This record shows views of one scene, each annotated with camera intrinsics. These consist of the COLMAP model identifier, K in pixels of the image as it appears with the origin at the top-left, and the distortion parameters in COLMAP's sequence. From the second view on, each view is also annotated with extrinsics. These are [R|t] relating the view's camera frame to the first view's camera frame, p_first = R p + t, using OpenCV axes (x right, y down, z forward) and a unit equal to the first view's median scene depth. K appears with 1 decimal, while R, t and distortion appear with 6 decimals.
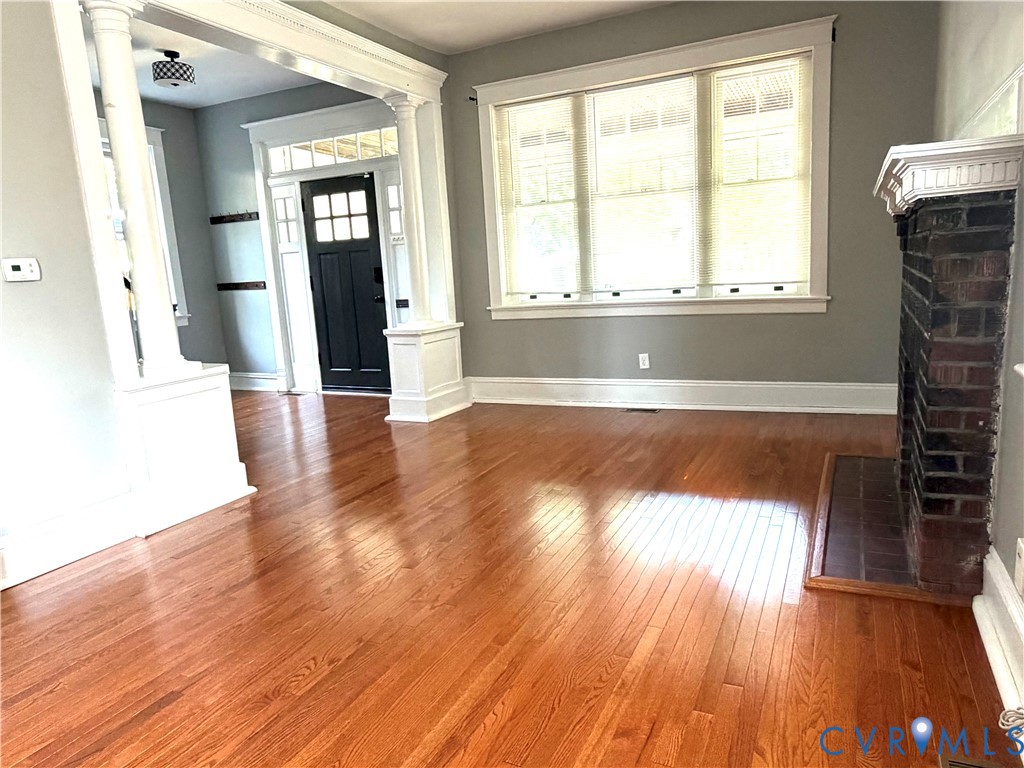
lens RADIAL K [[686.1, 0, 510.3], [0, 686.1, 387.9], [0, 0, 1]] dist [0.000207, 0.000140]
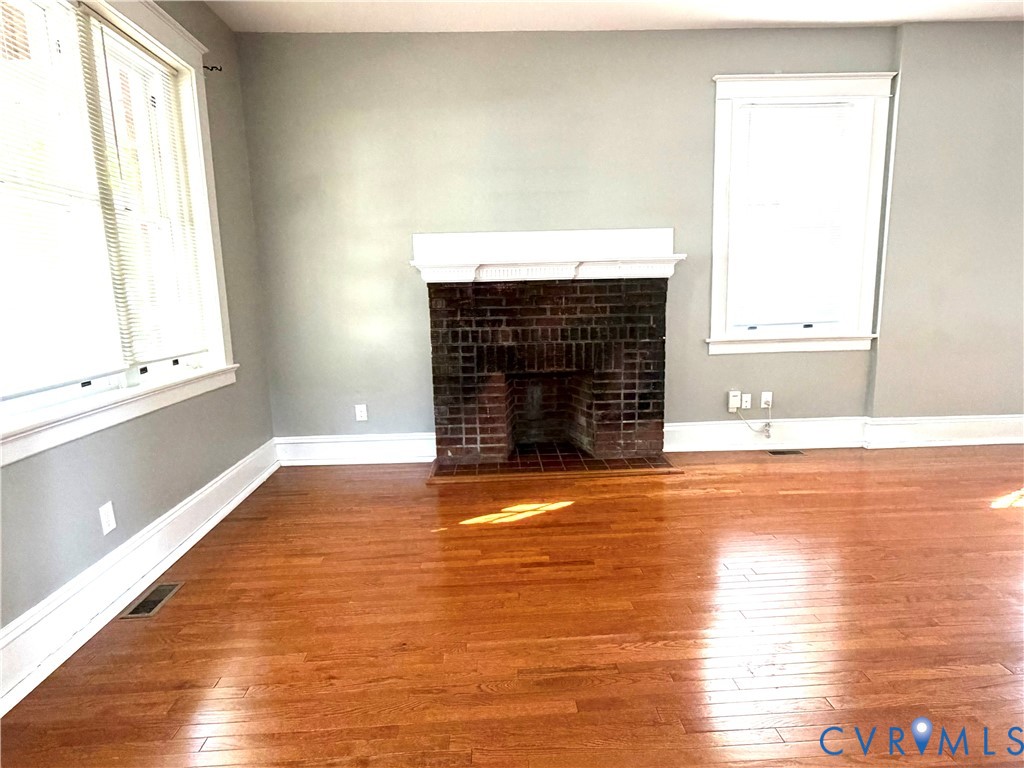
lens RADIAL K [[588.0, 0, 509.8], [0, 588.0, 383.0], [0, 0, 1]] dist [0.002772, 0.000953]
pose [[-0.477522, -0.069796, 0.875843, -0.275445], [0.200307, 0.961941, 0.185867, -0.130732], [-0.855482, 0.264193, -0.445367, 0.749141]]
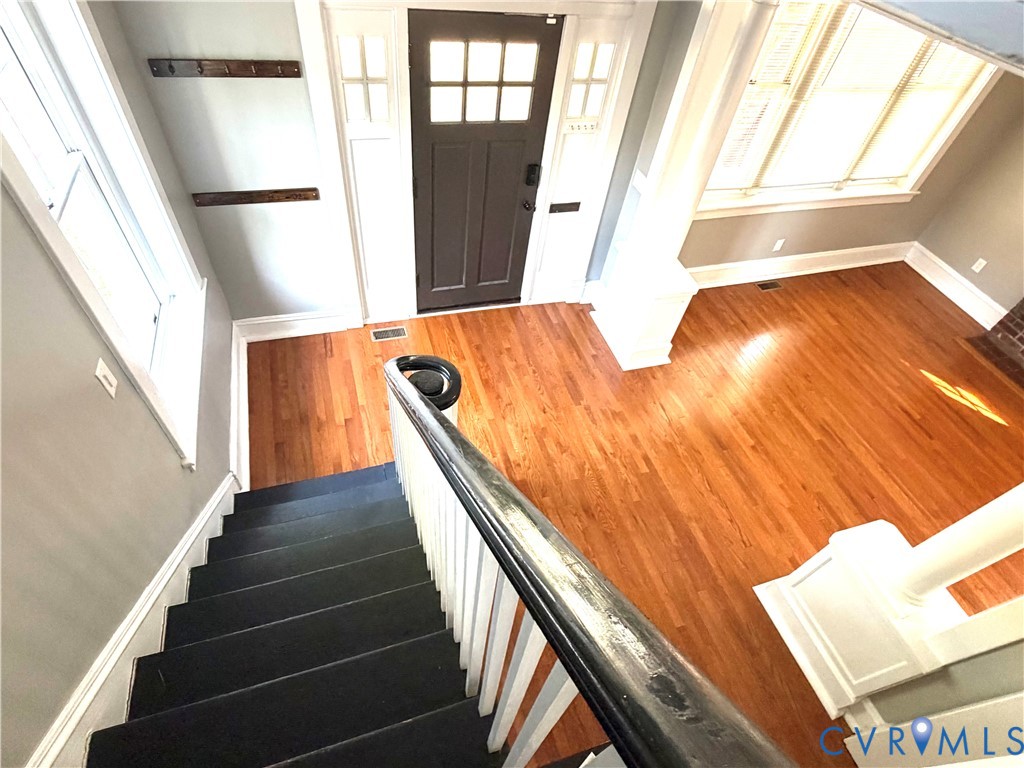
lens RADIAL K [[529.4, 0, 513.2], [0, 529.4, 381.6], [0, 0, 1]] dist [0.004630, -0.000250]
pose [[0.701866, -0.432460, 0.566006, -0.608701], [-0.036990, 0.771407, 0.635267, -0.344599], [-0.711348, -0.466808, 0.525427, 0.605704]]
